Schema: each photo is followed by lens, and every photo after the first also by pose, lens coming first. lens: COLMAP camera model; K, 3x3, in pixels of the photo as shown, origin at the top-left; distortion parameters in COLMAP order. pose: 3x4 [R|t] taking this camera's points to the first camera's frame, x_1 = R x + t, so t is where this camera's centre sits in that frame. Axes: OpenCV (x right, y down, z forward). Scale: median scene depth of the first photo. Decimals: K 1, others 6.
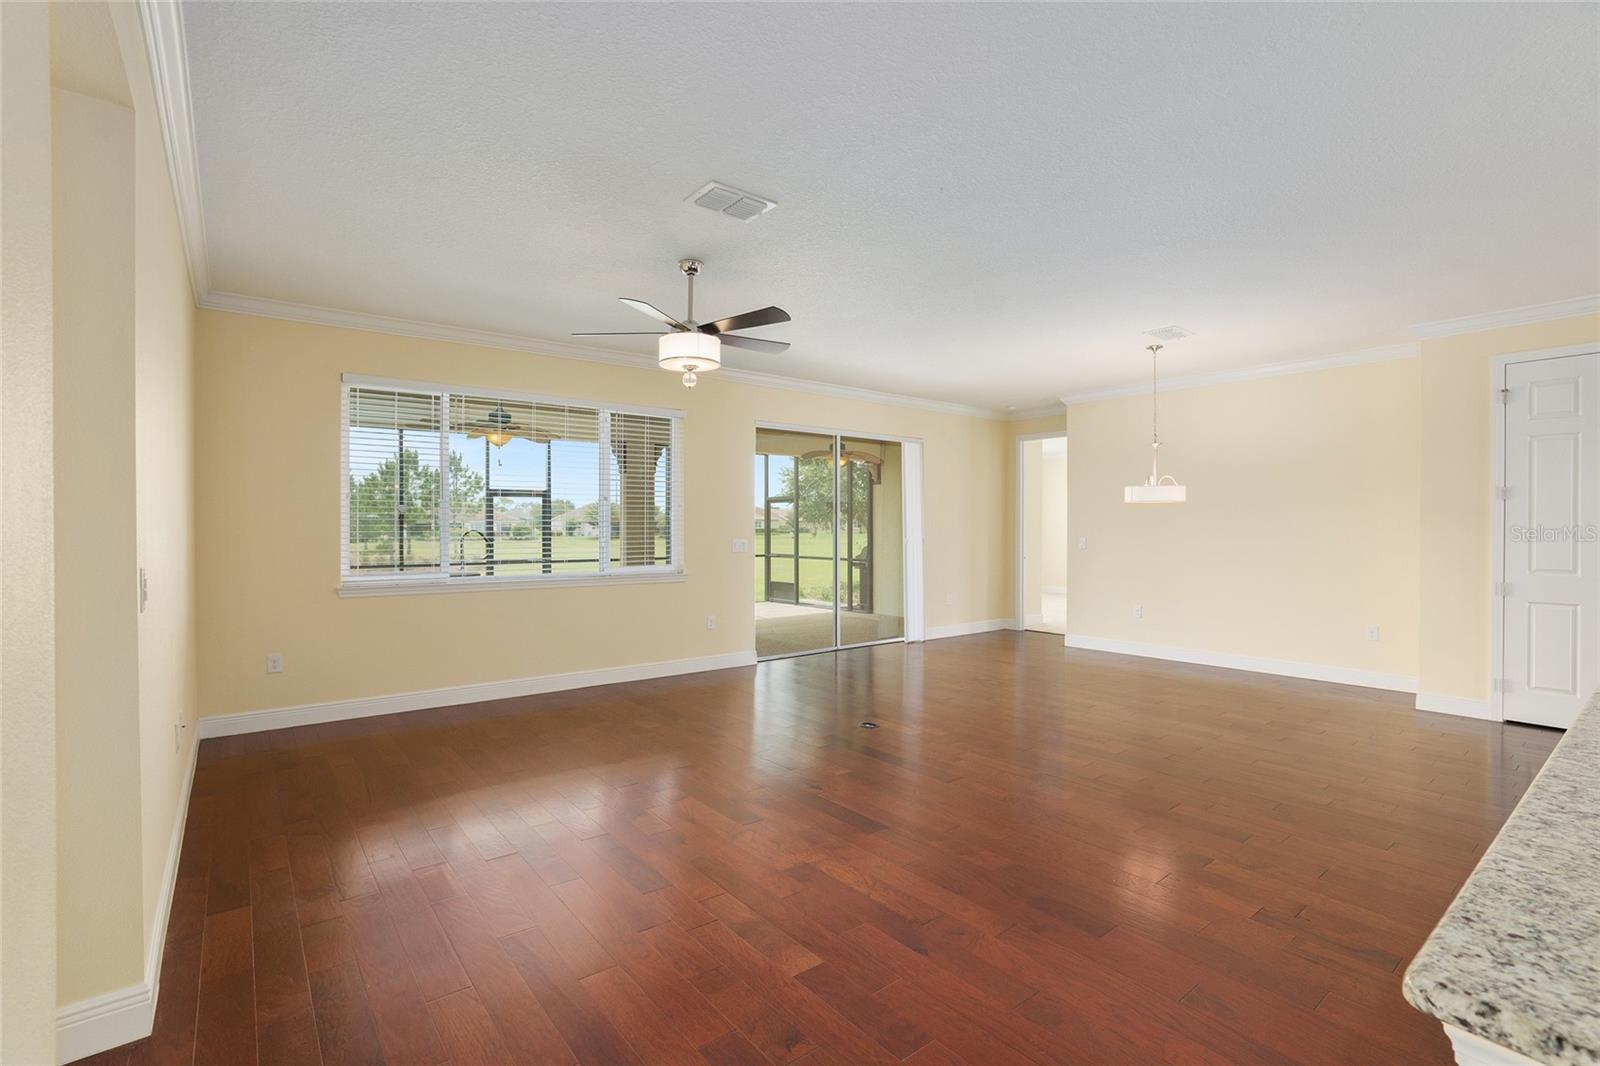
lens RADIAL K [[734.2, 0, 797.6], [0, 734.2, 533.2], [0, 0, 1]] dist [-0.015290, 0.000076]
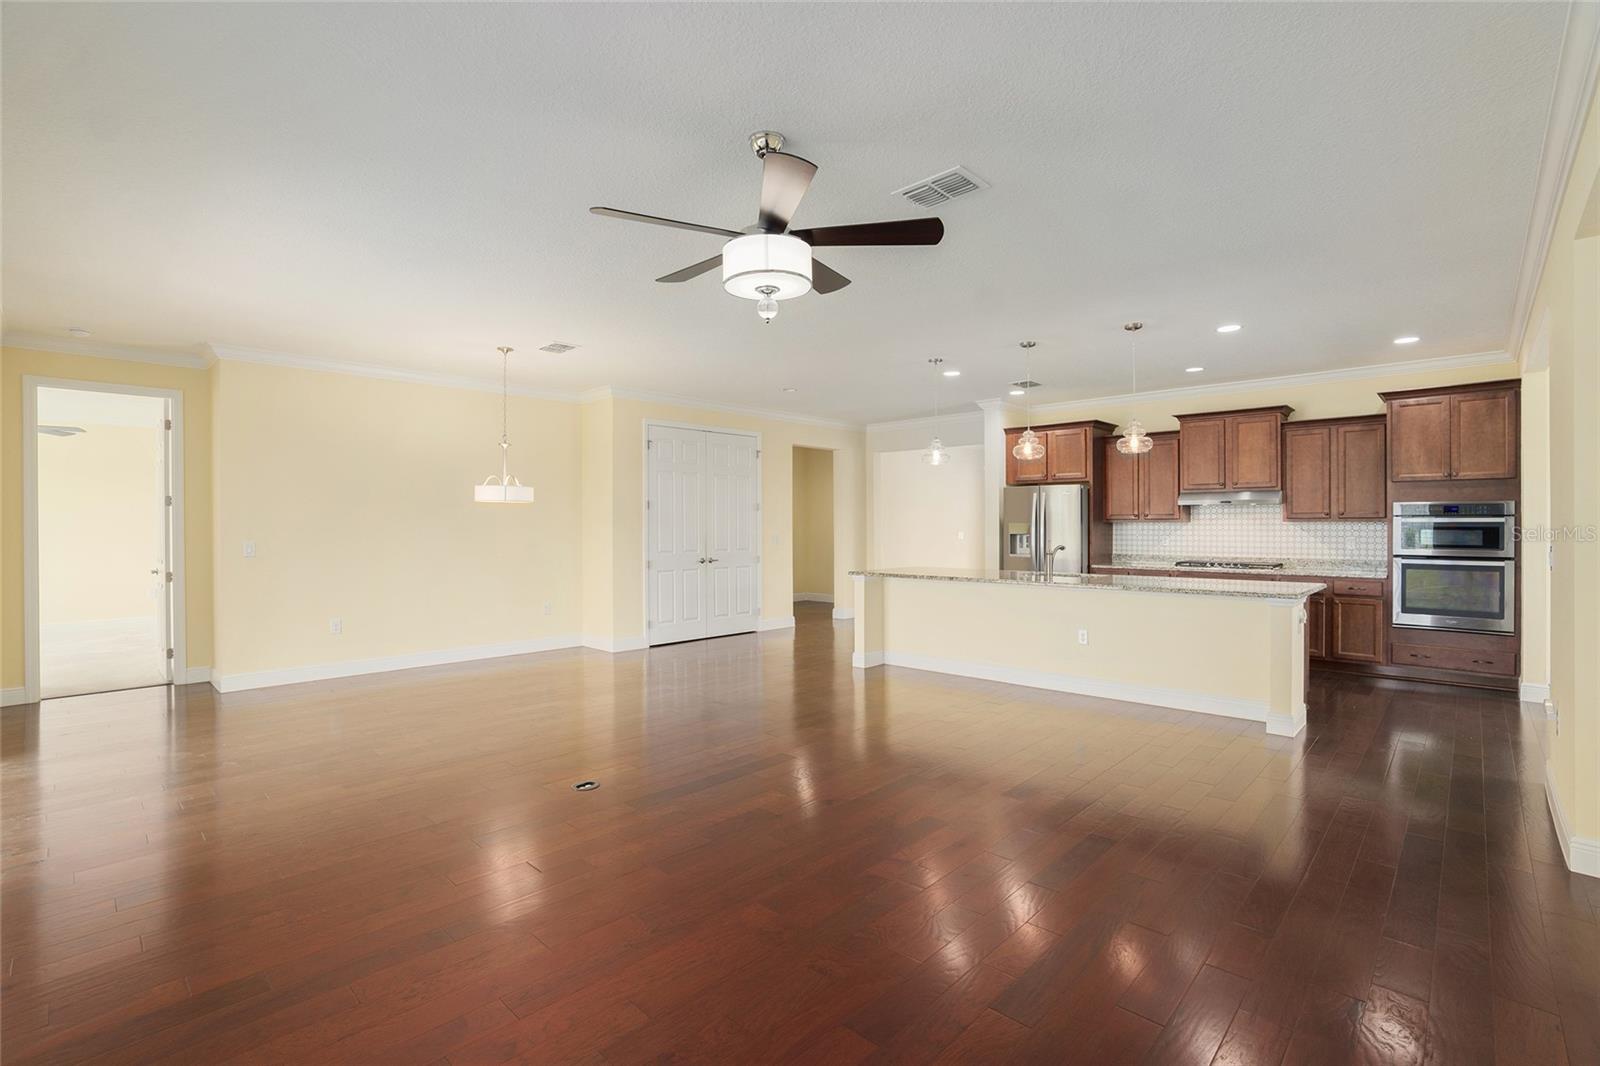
lens RADIAL K [[734.2, 0, 799.2], [0, 734.2, 529.7], [0, 0, 1]] dist [-0.015290, 0.000076]
pose [[-0.114175, -0.007235, 0.993434, -0.673221], [0.002234, 0.999969, 0.007540, -0.011950], [-0.993458, 0.003080, -0.114155, 0.841750]]
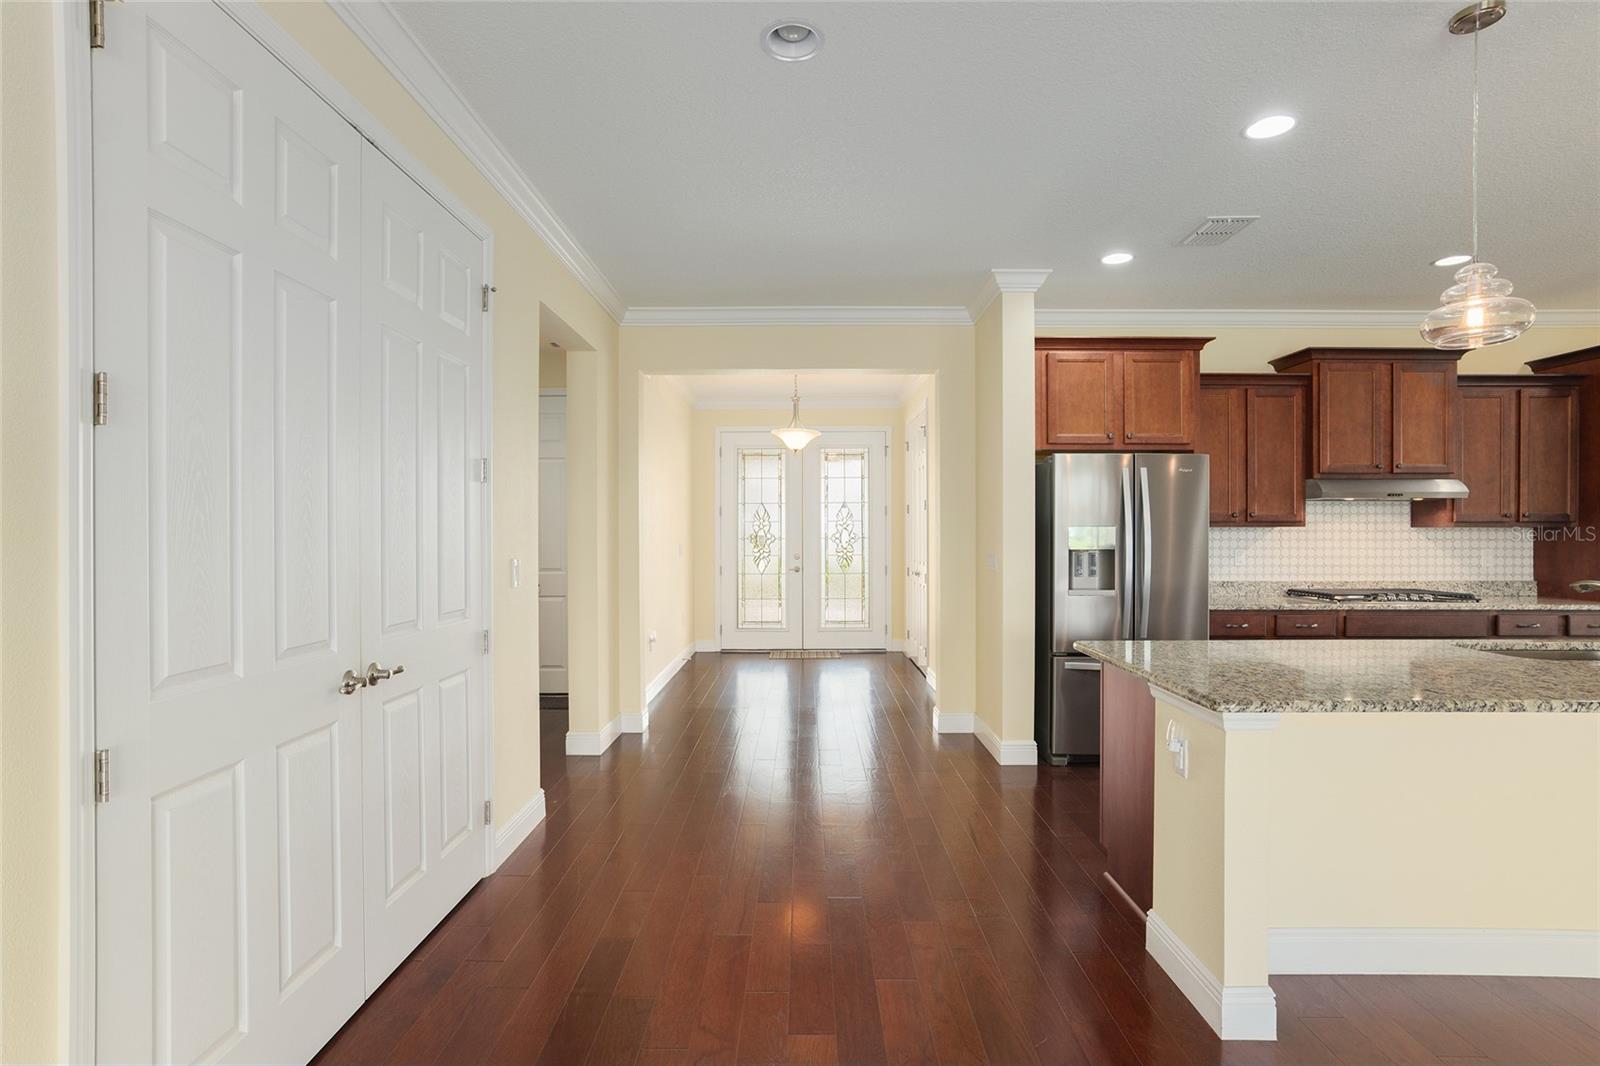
lens RADIAL K [[777.8, 0, 802.4], [0, 777.8, 533.6], [0, 0, 1]] dist [-0.002226, -0.000191]
pose [[-0.768545, -0.003947, 0.639784, 0.596309], [-0.000818, 0.999986, 0.005186, -0.010732], [-0.639796, 0.003462, -0.768537, 1.037670]]
